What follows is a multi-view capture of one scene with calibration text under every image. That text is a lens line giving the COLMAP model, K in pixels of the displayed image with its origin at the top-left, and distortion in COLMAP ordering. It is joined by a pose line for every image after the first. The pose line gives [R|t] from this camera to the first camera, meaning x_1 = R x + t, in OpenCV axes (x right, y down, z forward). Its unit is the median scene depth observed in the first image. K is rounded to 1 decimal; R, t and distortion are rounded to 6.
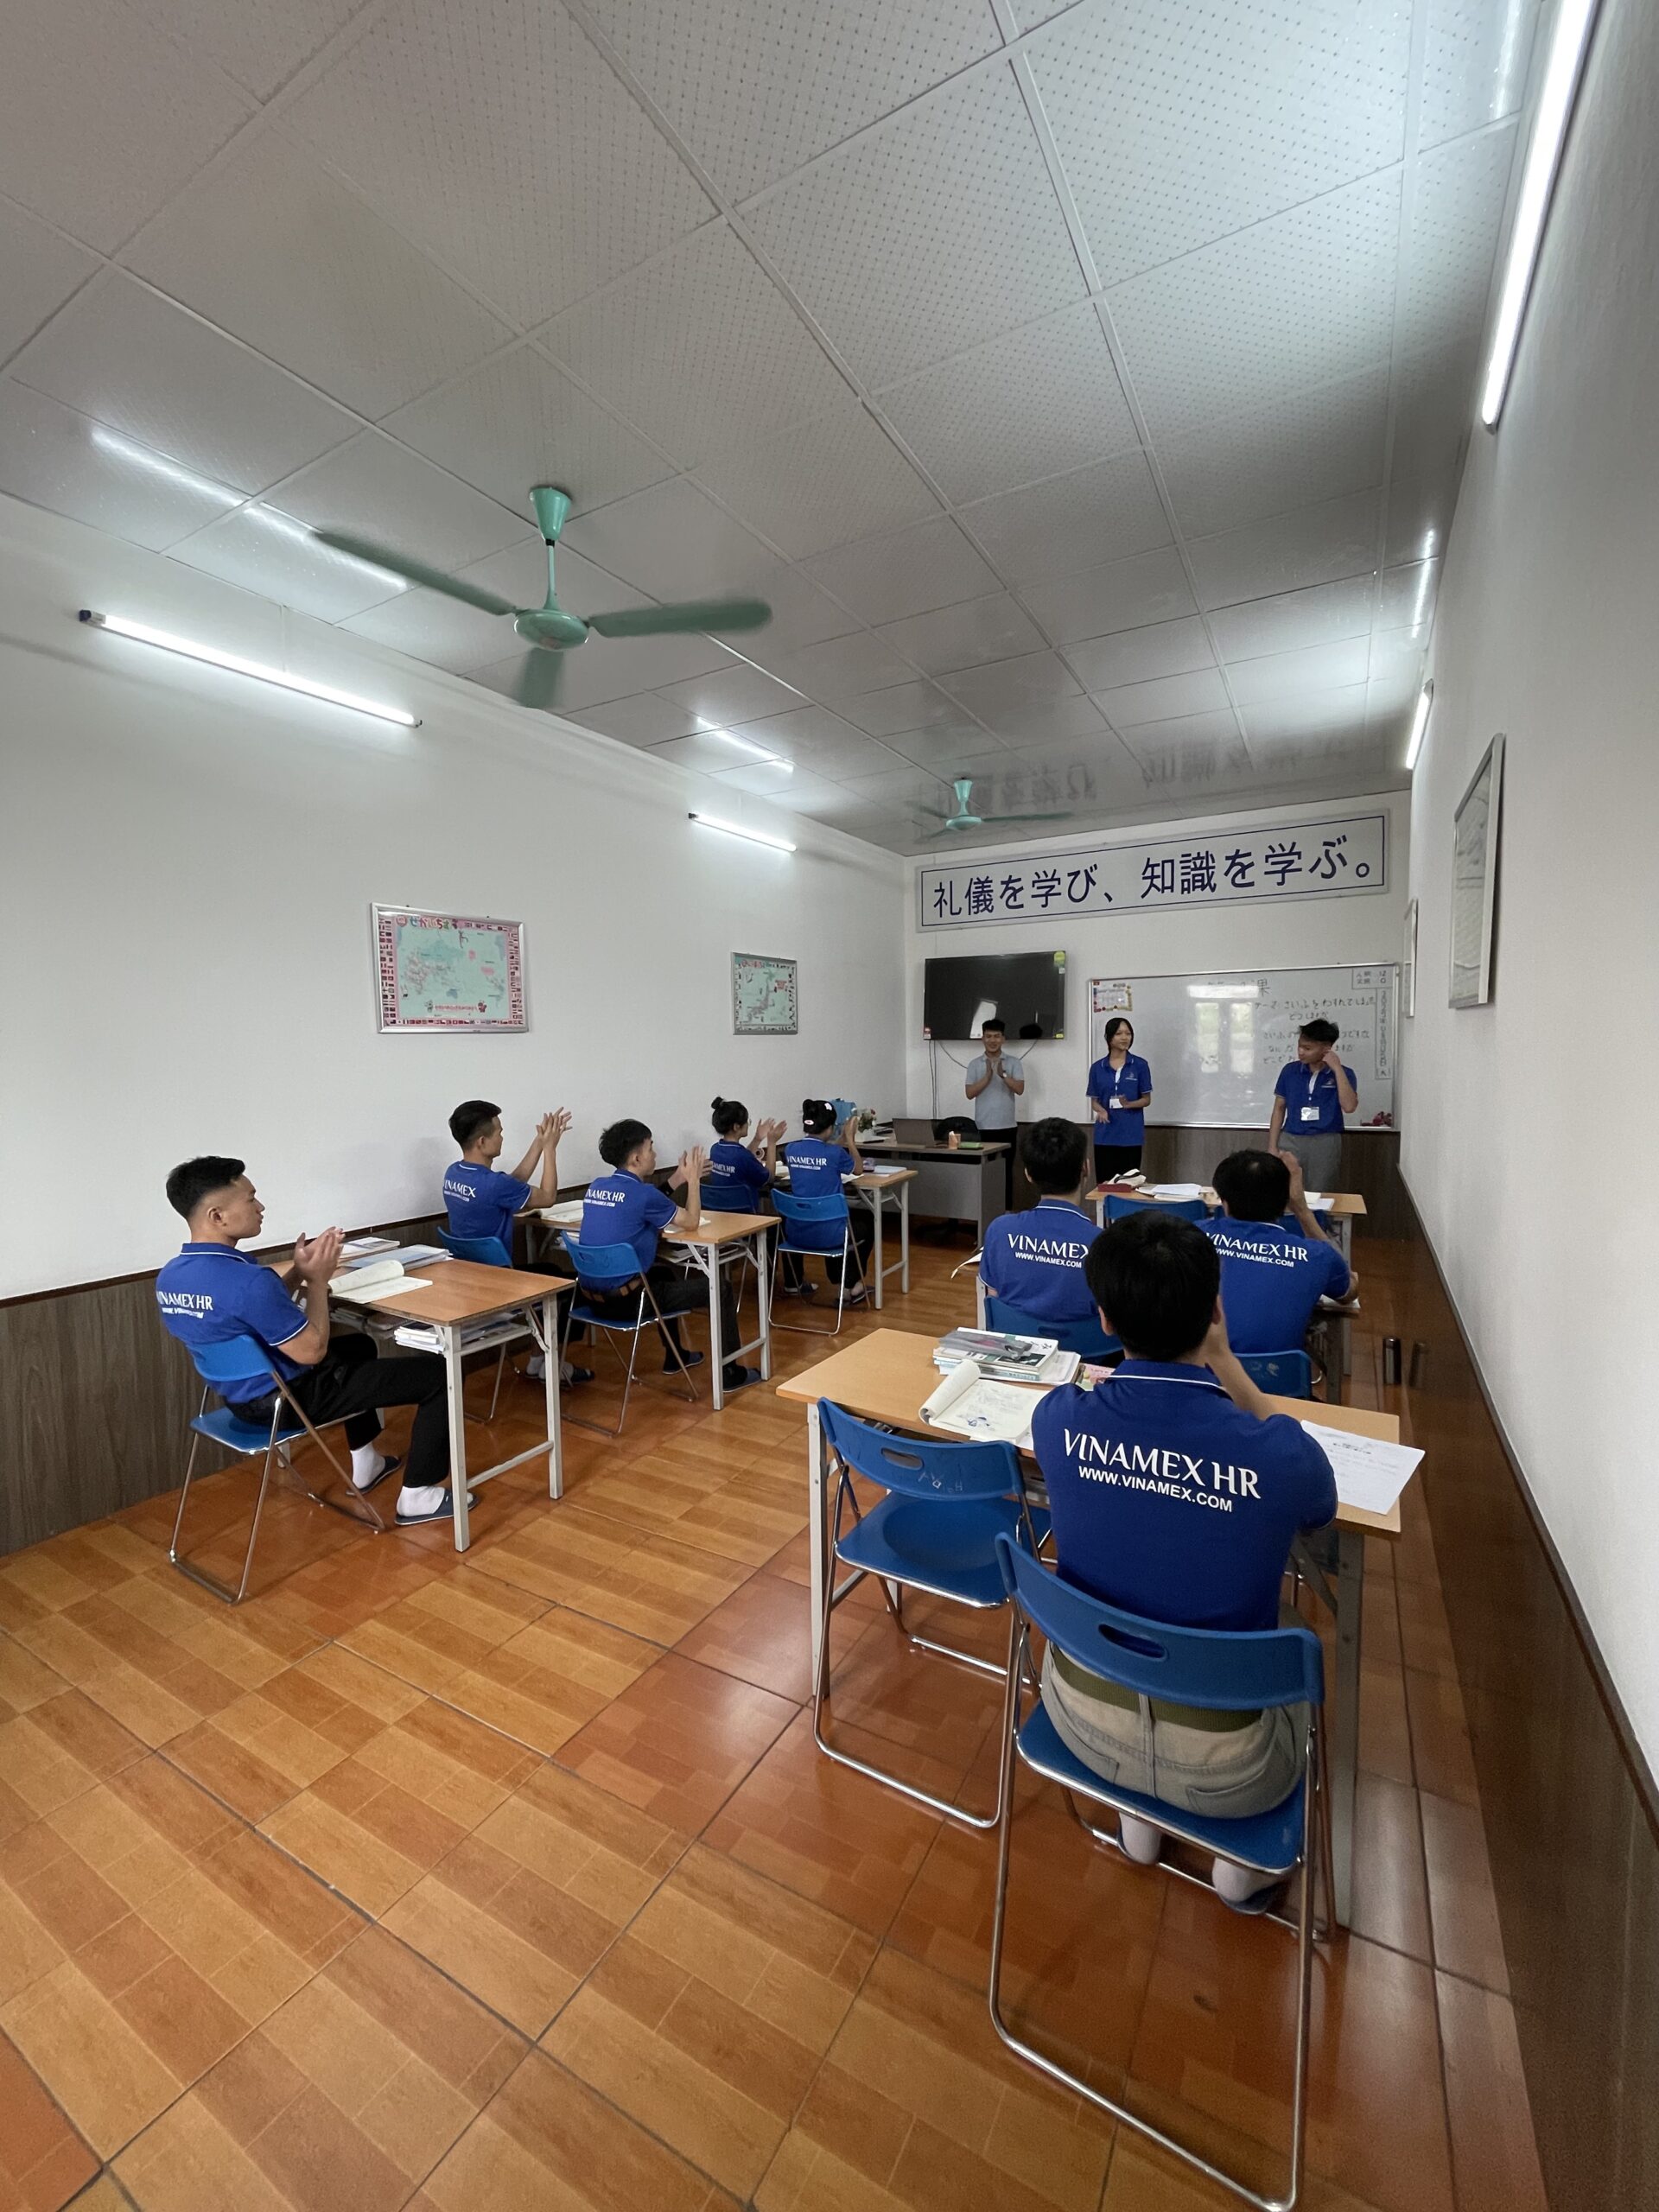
lens RADIAL K [[890.8, 0, 833.6], [0, 890.8, 1095.2], [0, 0, 1]] dist [-0.000465, 0.000518]
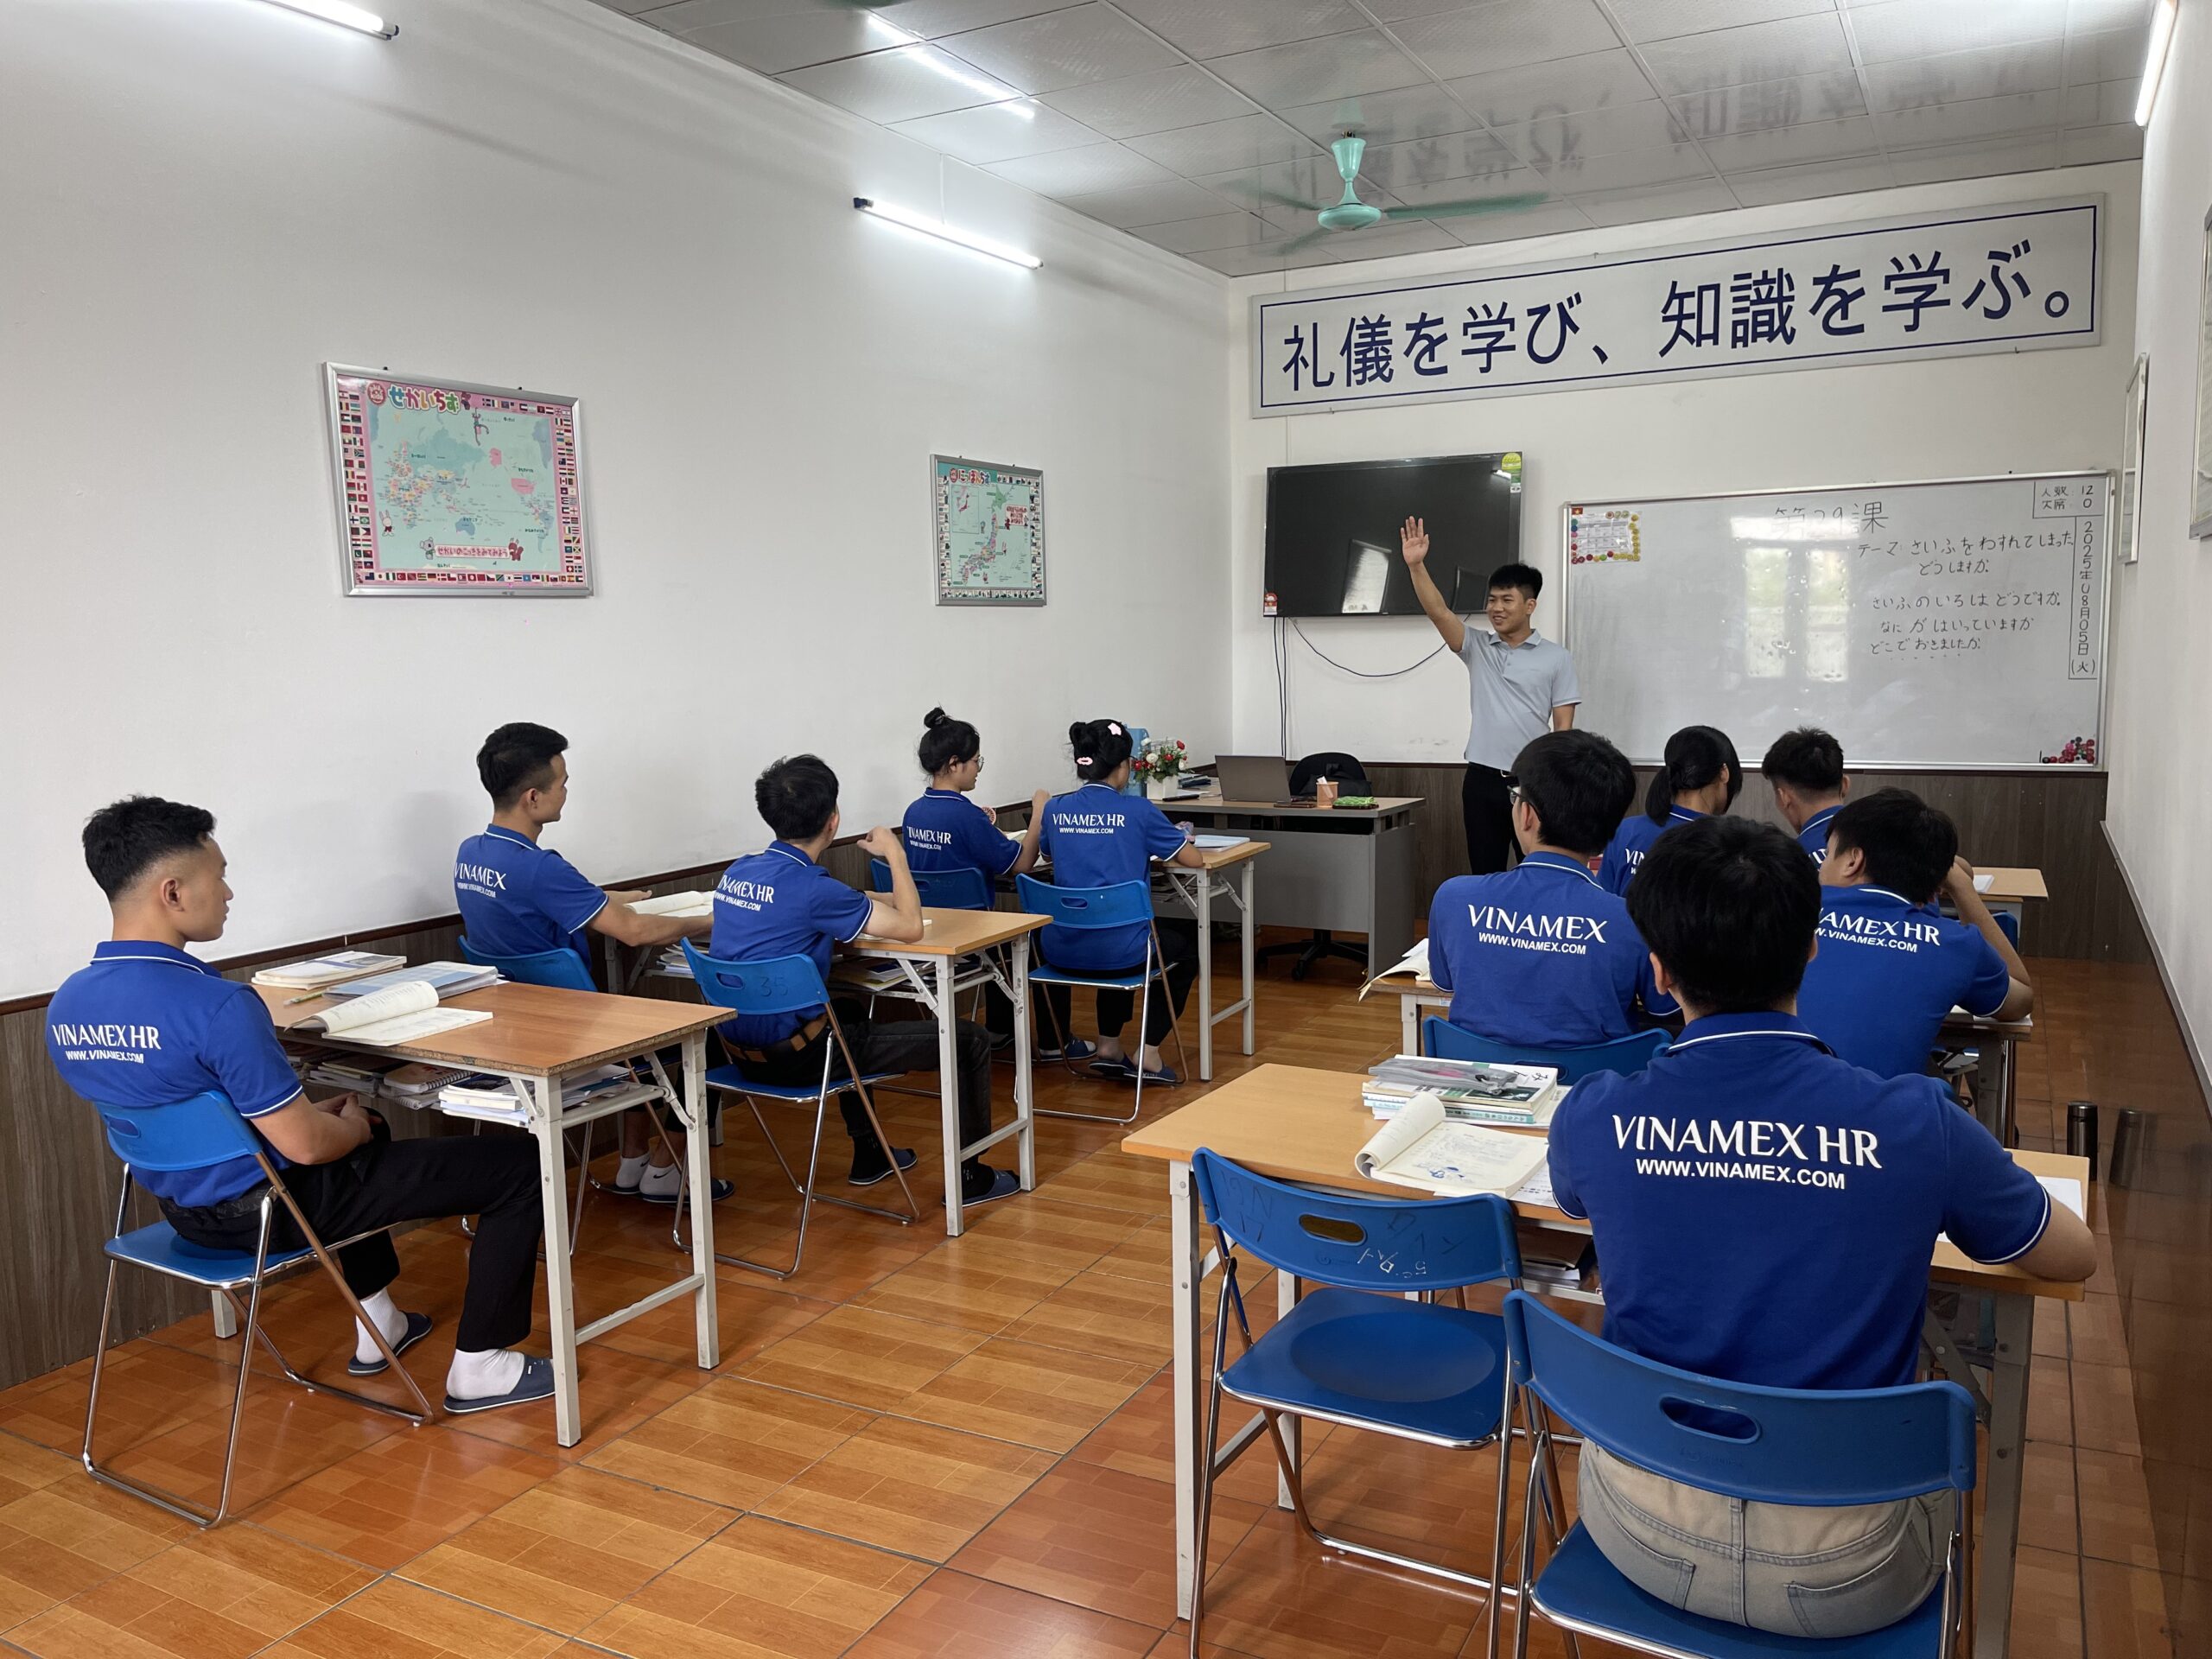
lens RADIAL K [[1725.1, 0, 1102.7], [0, 1725.1, 832.9], [0, 0, 1]] dist [0.037409, -0.041631]
pose [[0.999324, -0.007227, 0.036056, -0.084669], [0.005237, 0.998473, 0.054984, 0.027509], [-0.036398, -0.054758, 0.997836, -0.156515]]
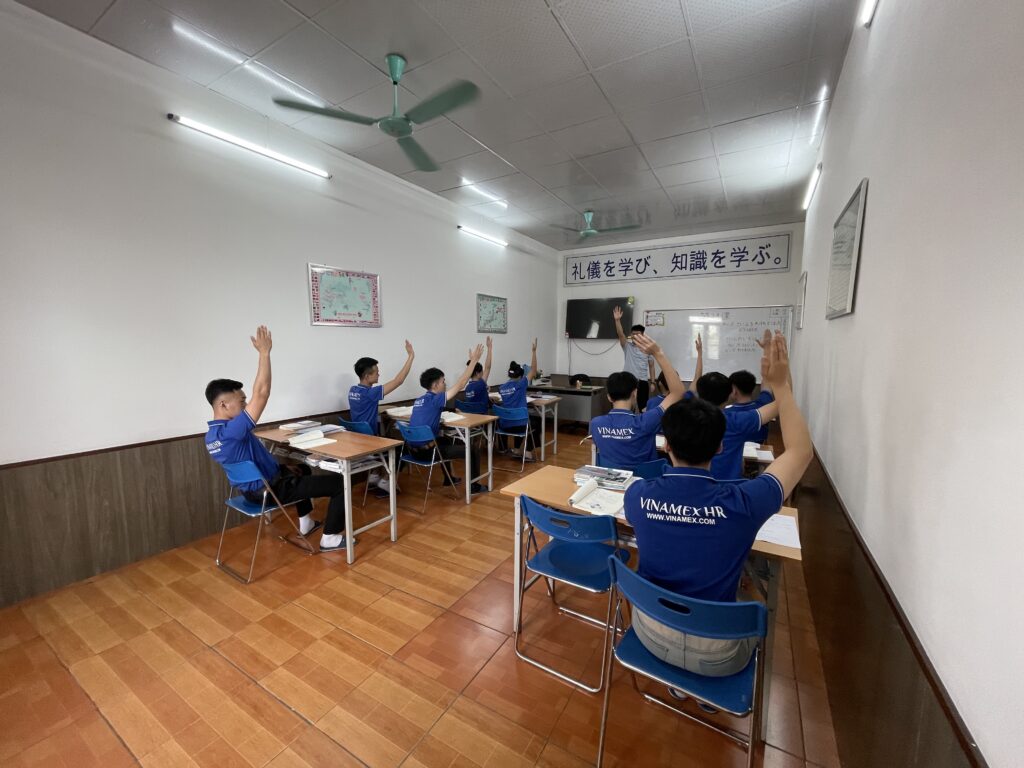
lens RADIAL K [[412.4, 0, 515.3], [0, 412.4, 386.9], [0, 0, 1]] dist [-0.000465, 0.000518]
pose [[0.999719, 0.022070, -0.008677, -0.016866], [-0.021652, 0.998726, 0.045584, 0.026351], [0.009672, -0.045383, 0.998923, 0.021531]]
